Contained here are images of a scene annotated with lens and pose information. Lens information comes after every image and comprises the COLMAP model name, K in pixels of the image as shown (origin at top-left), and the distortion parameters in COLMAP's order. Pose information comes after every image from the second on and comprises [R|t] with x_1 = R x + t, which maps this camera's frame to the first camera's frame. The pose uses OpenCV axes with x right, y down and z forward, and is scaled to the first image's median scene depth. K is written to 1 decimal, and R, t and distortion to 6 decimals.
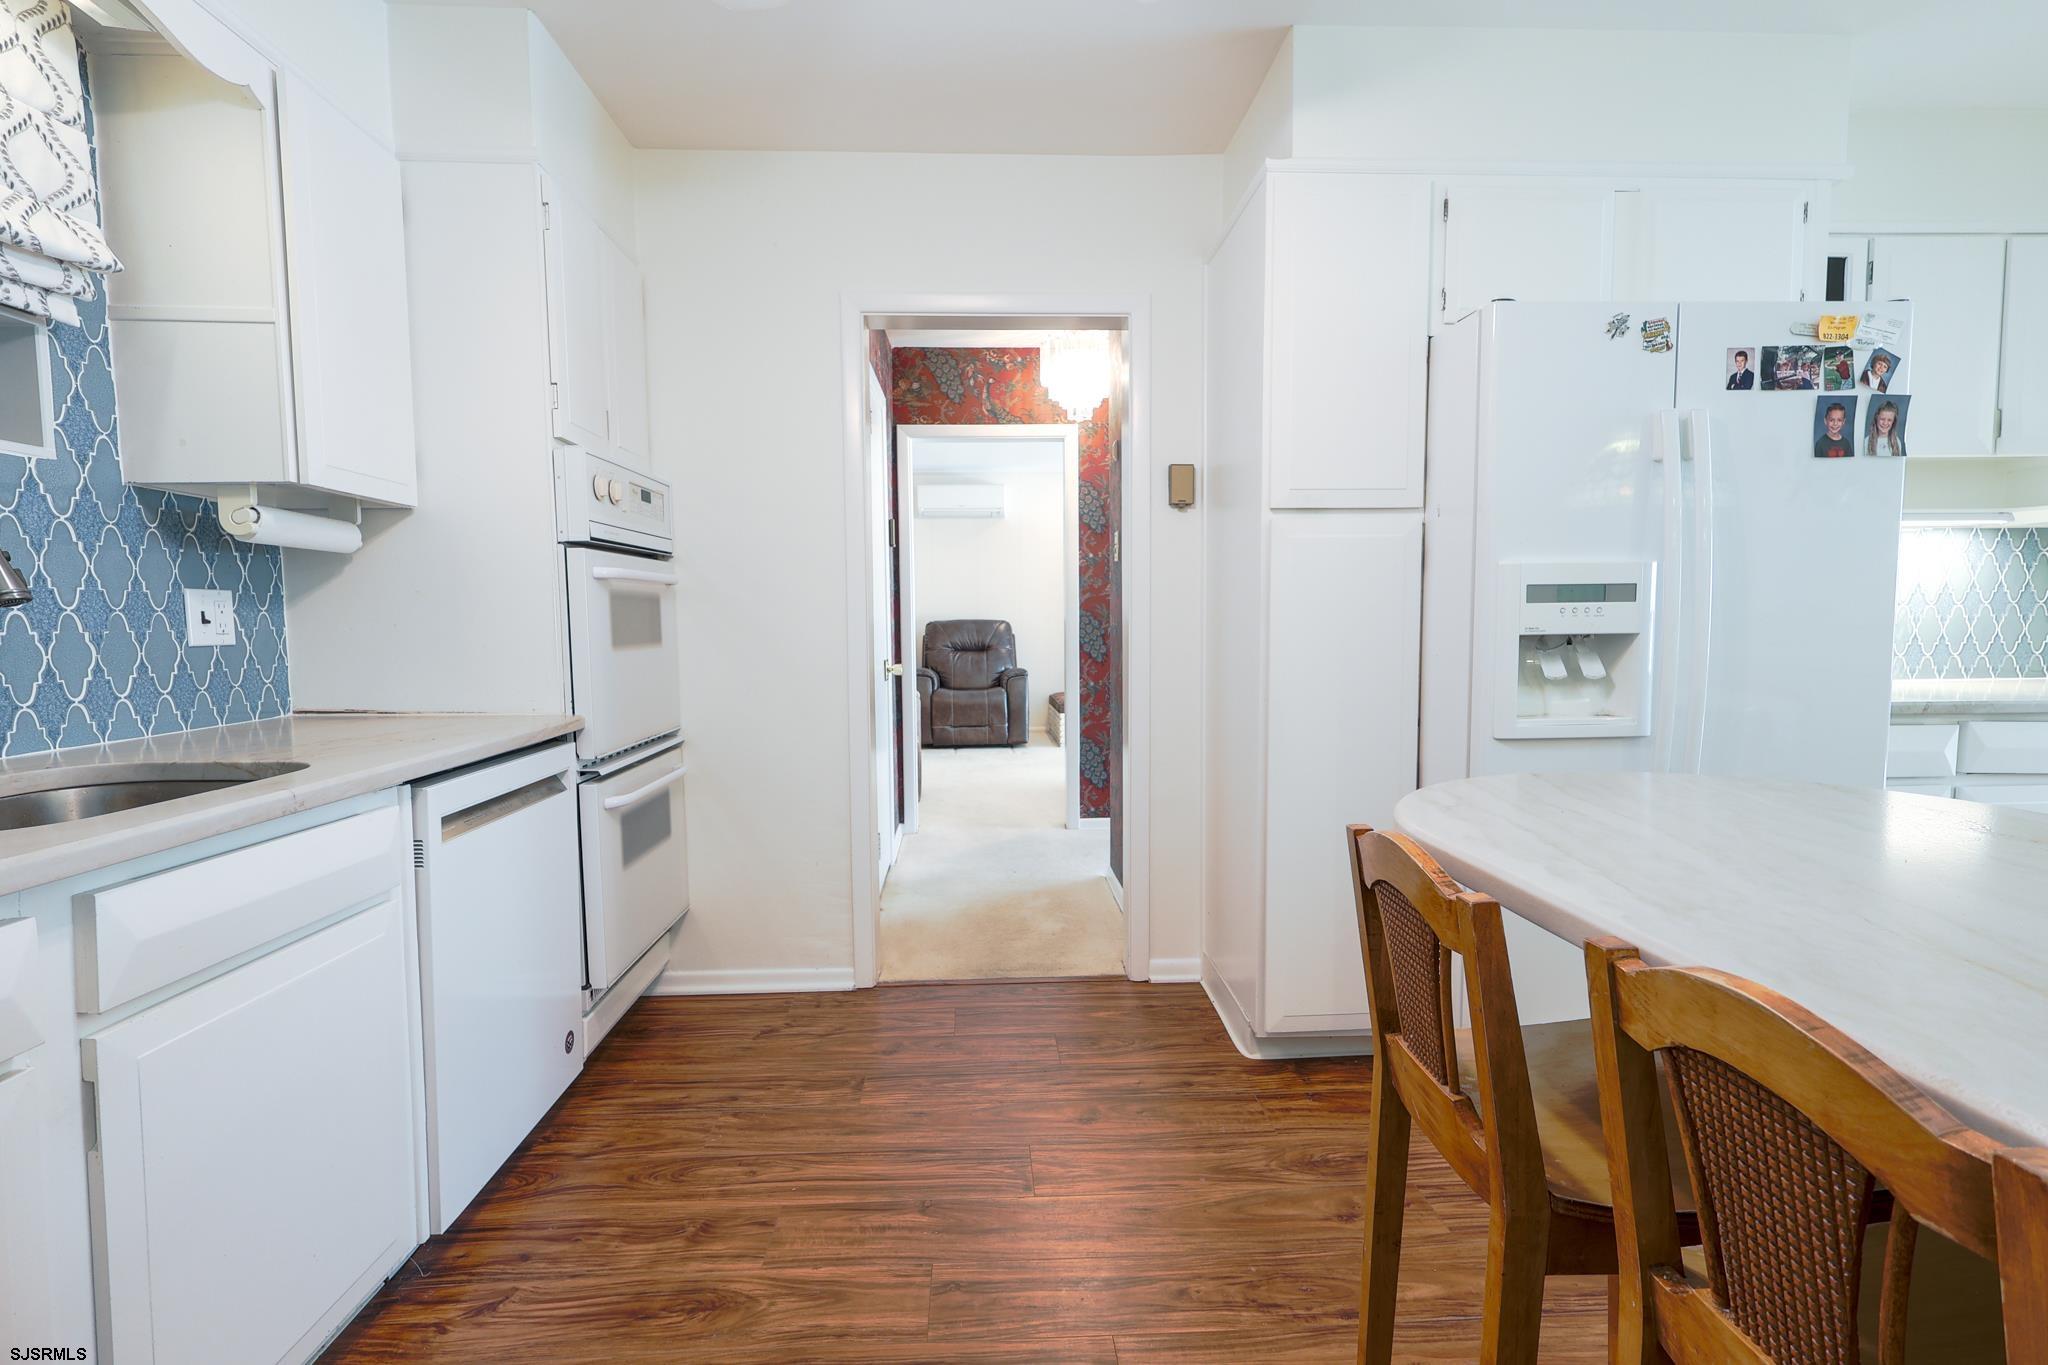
lens RADIAL K [[972.8, 0, 1024.0], [0, 972.8, 681.2], [0, 0, 1]] dist [-0.000102, -0.000005]
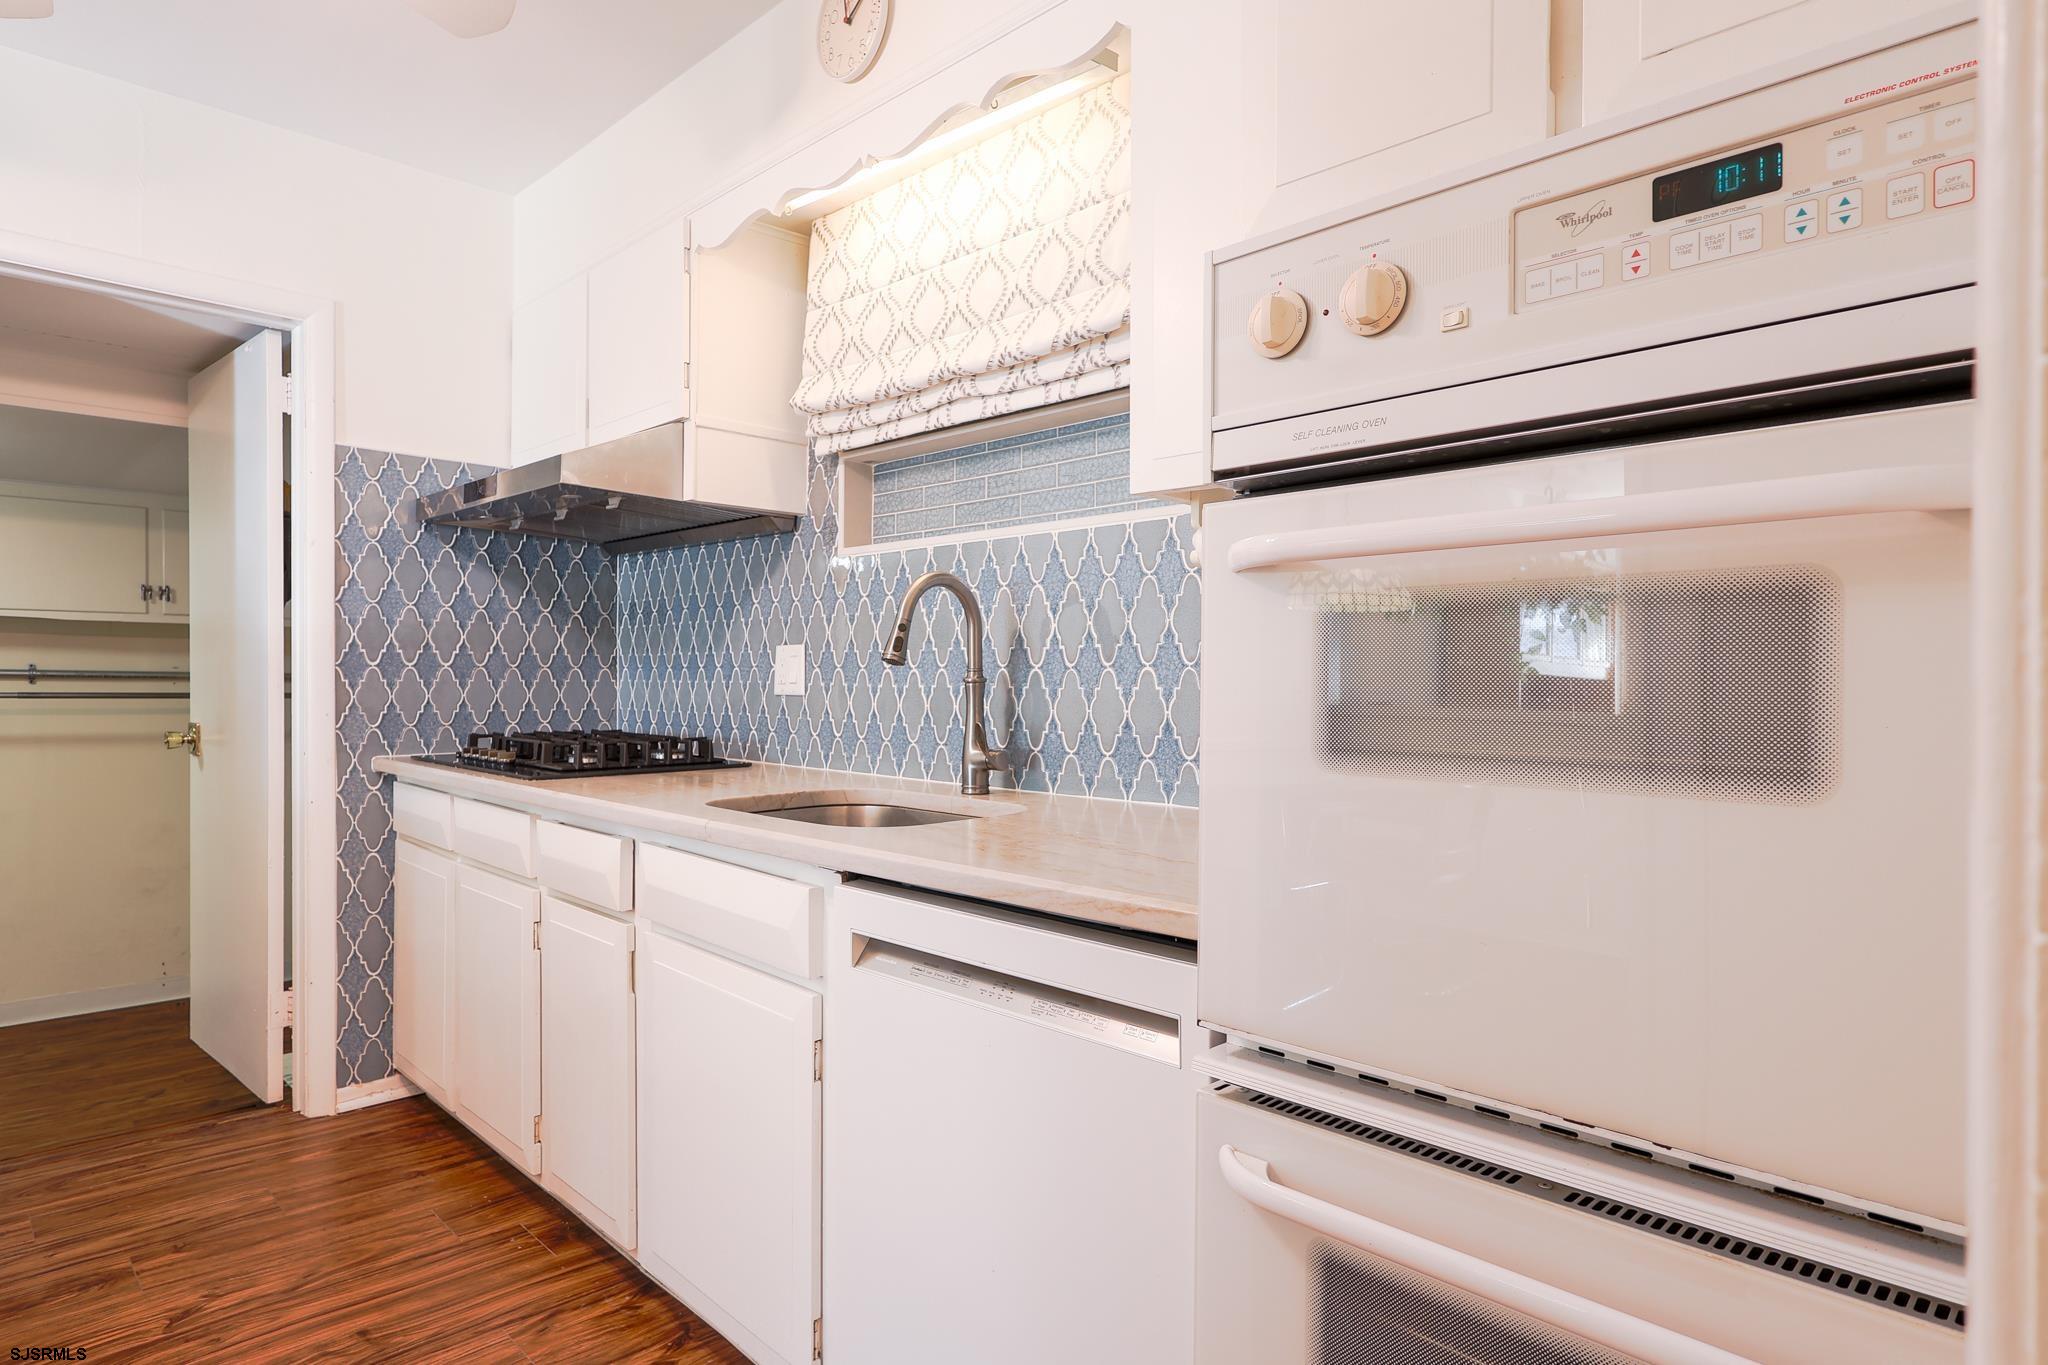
lens RADIAL K [[1152.4, 0, 1021.8], [0, 1152.4, 678.7], [0, 0, 1]] dist [0.004597, -0.001285]
pose [[-0.744553, -0.002013, -0.667561, -0.094481], [-0.049128, 0.997449, 0.051786, -0.116413], [0.665753, 0.071353, -0.742752, 1.825492]]
